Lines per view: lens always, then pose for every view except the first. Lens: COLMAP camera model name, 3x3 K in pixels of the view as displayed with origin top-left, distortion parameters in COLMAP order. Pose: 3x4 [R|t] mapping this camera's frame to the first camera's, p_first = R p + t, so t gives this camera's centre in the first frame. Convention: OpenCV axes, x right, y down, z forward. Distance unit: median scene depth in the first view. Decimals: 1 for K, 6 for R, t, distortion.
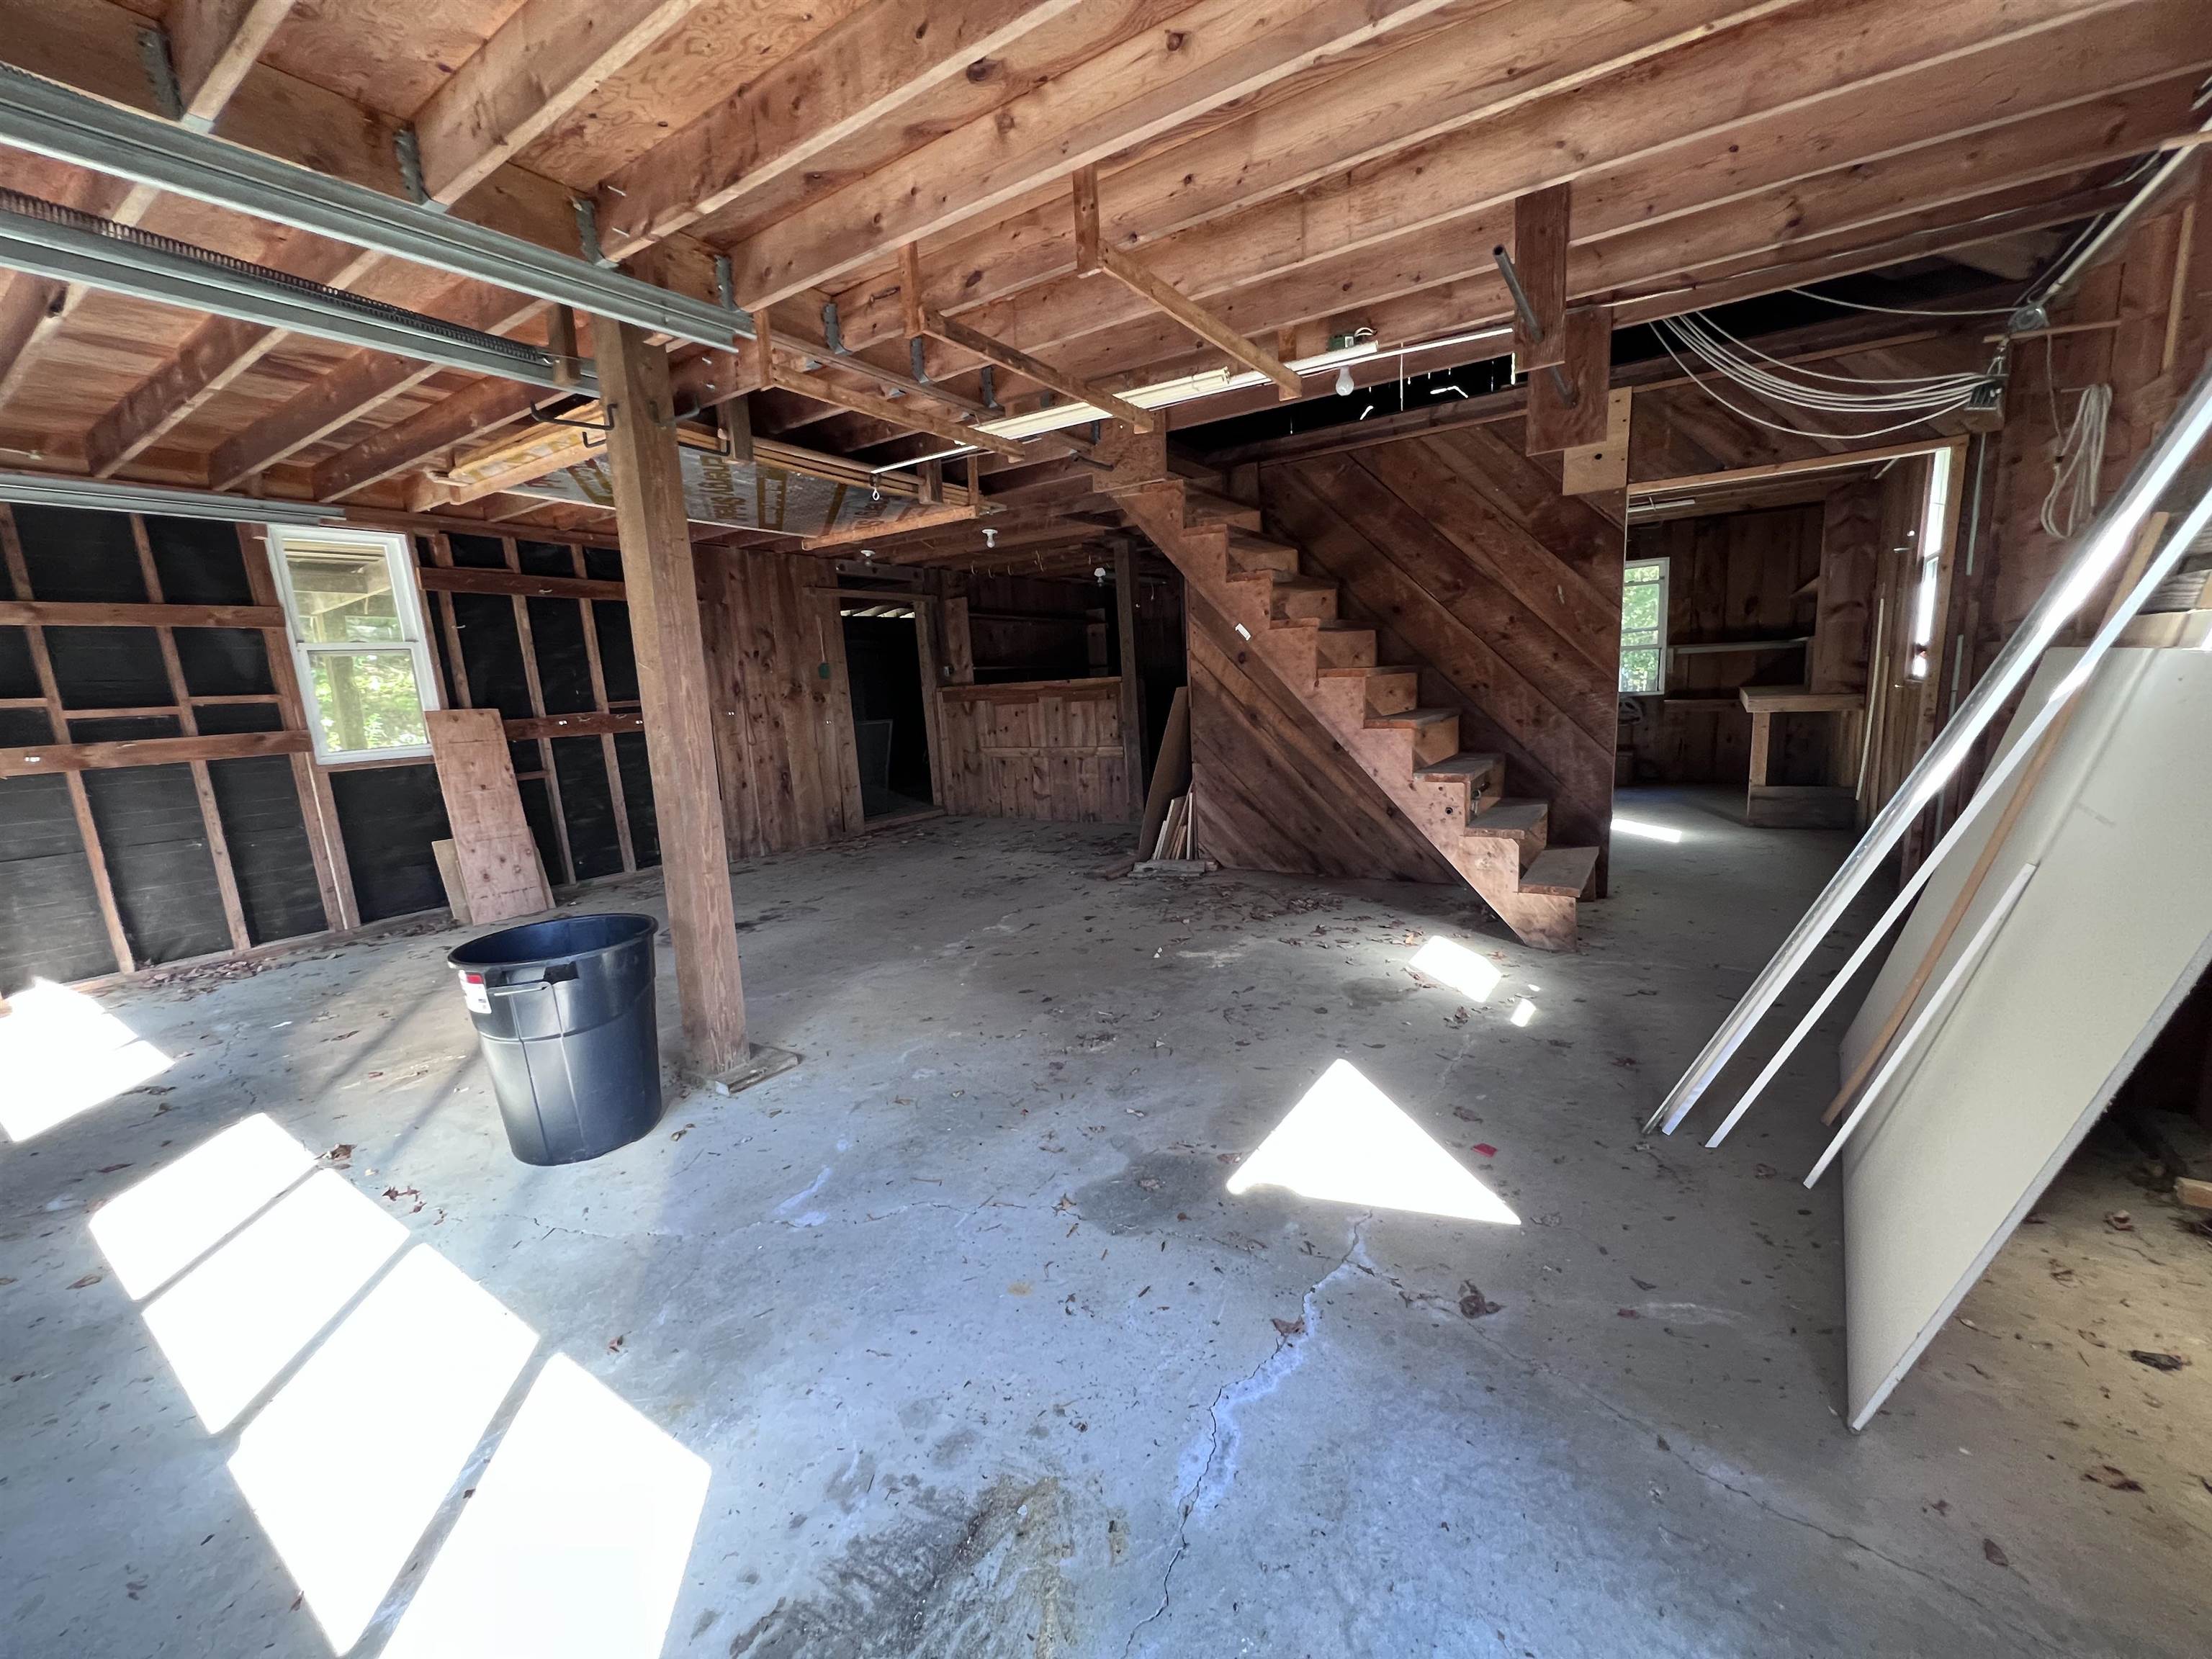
lens RADIAL K [[879.5, 0, 1108.9], [0, 879.5, 834.3], [0, 0, 1]] dist [-0.000844, -0.000136]
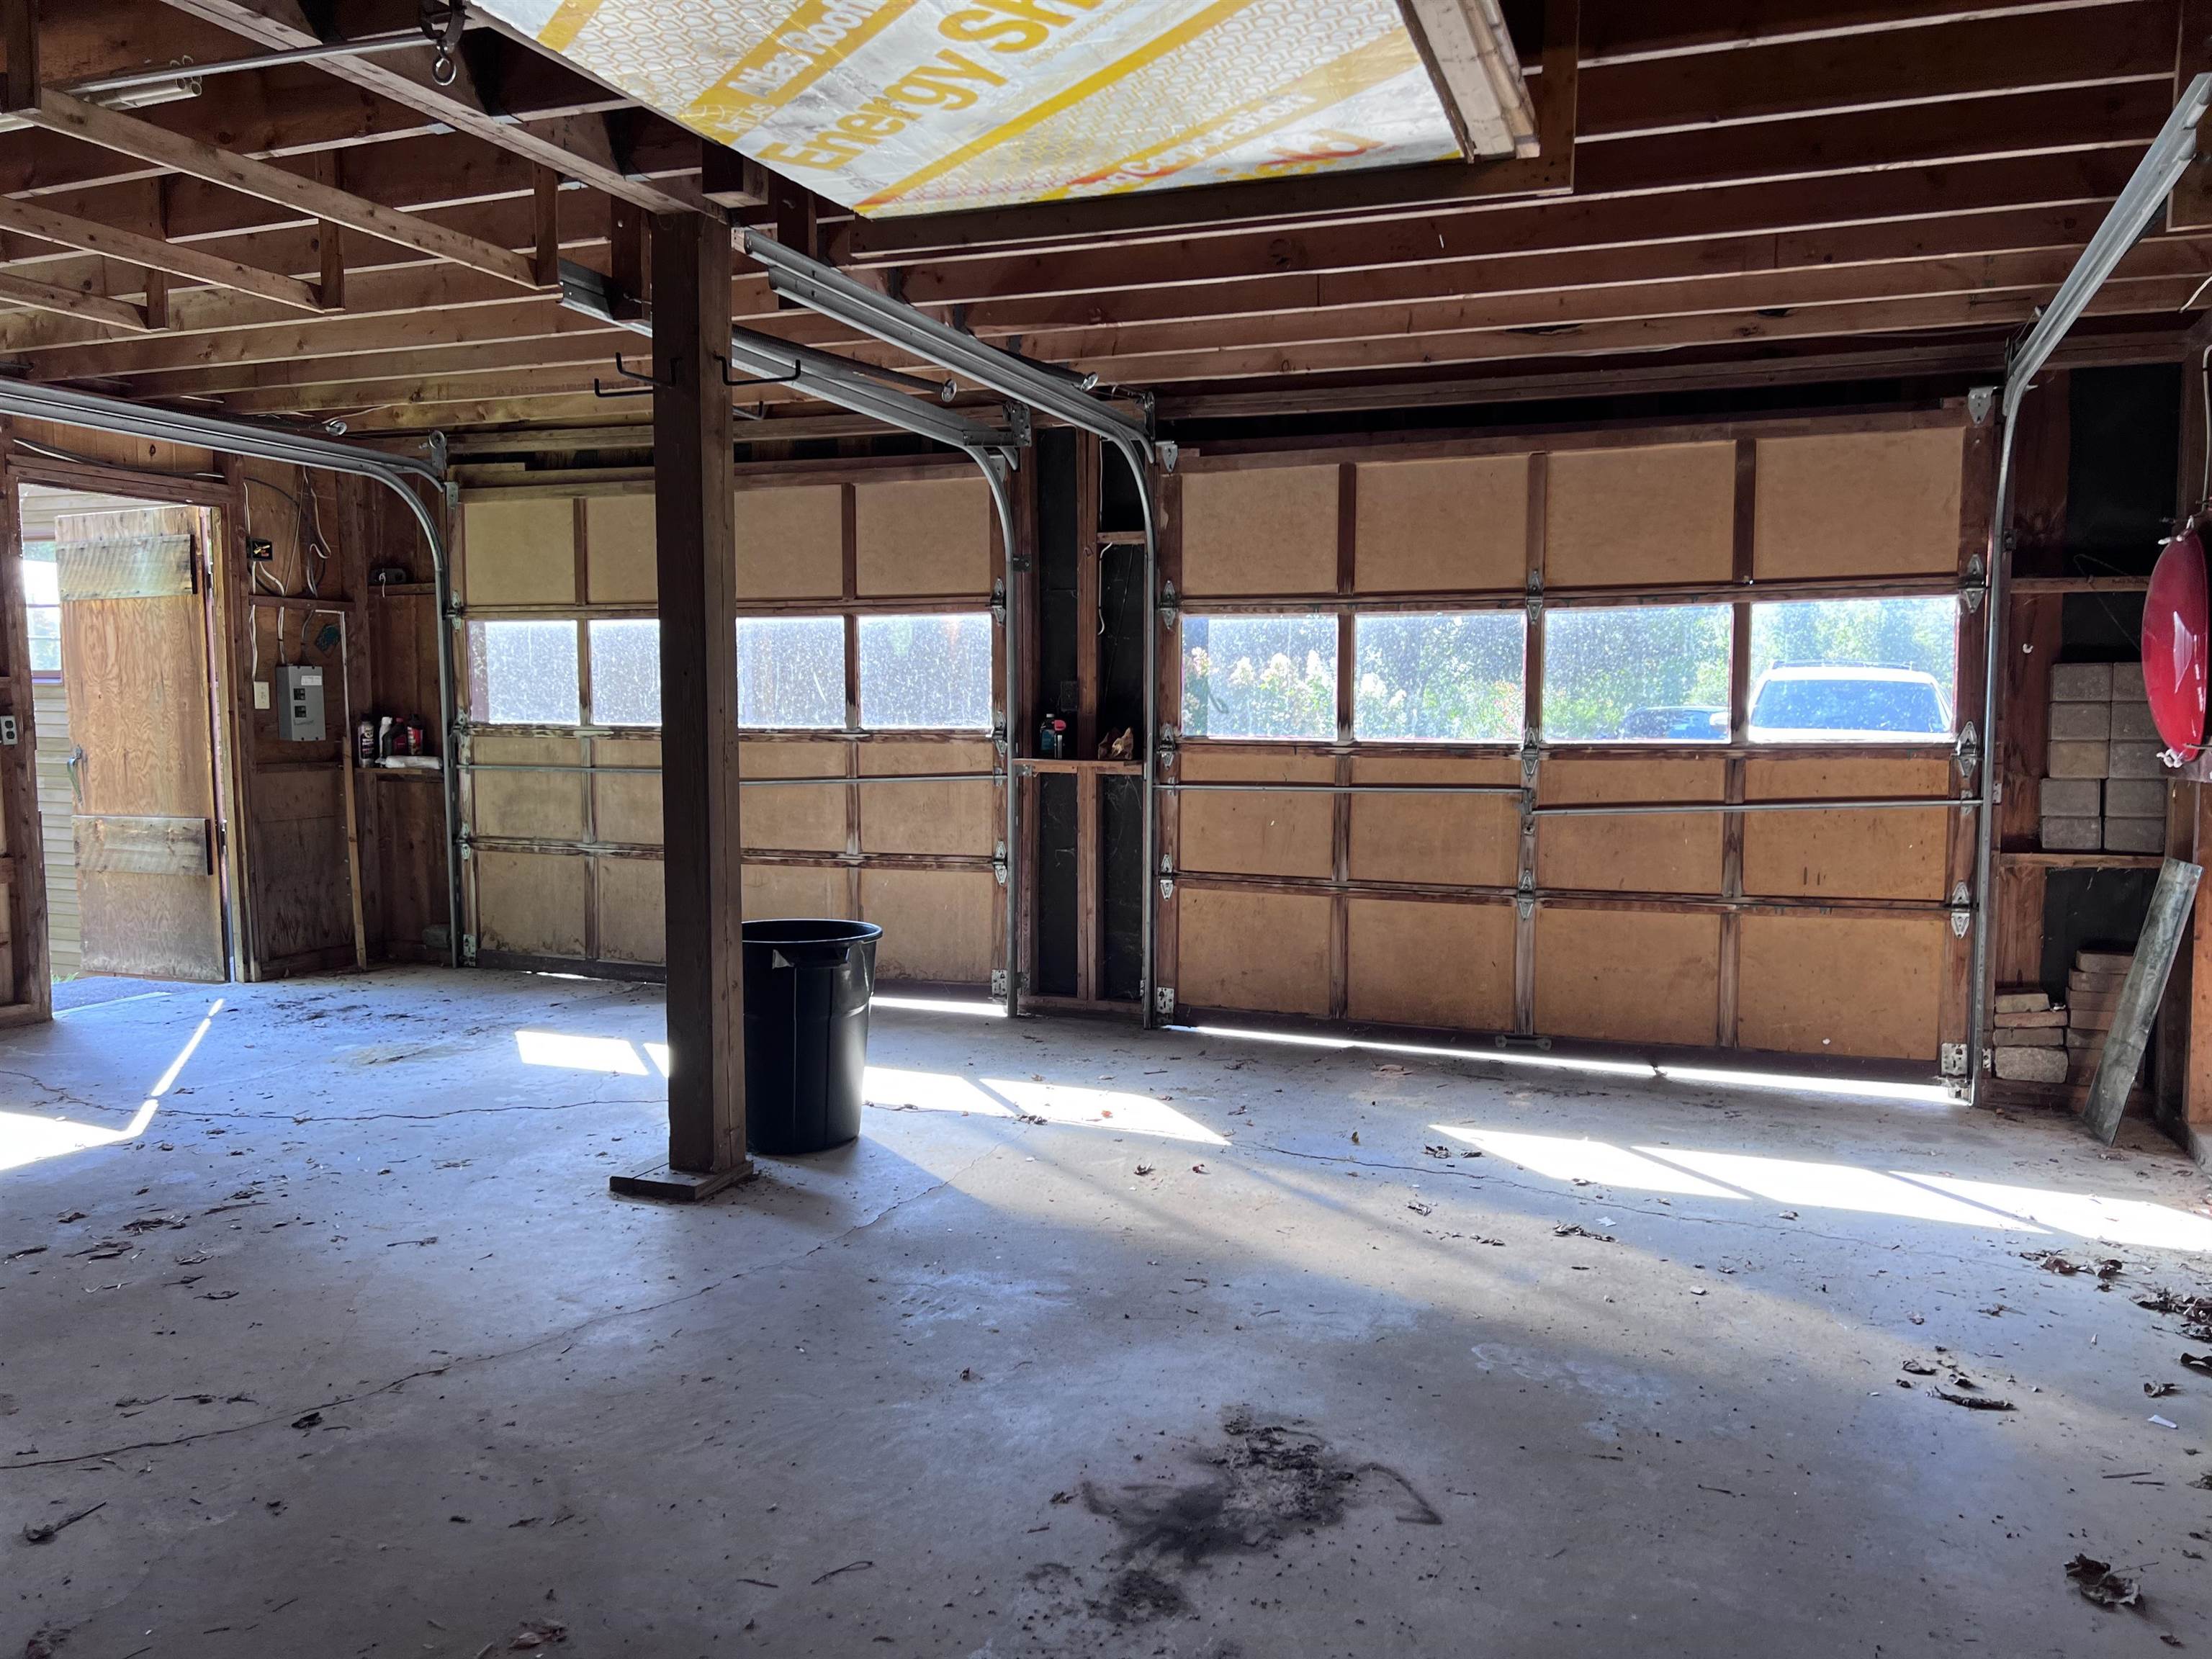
lens RADIAL K [[1656.5, 0, 1107.9], [0, 1656.5, 836.7], [0, 0, 1]] dist [0.056163, -0.072373]
pose [[-0.977502, 0.059459, -0.202371, -0.470272], [0.004085, 0.964602, 0.263679, -0.384630], [0.210886, 0.256920, -0.943143, 2.228079]]
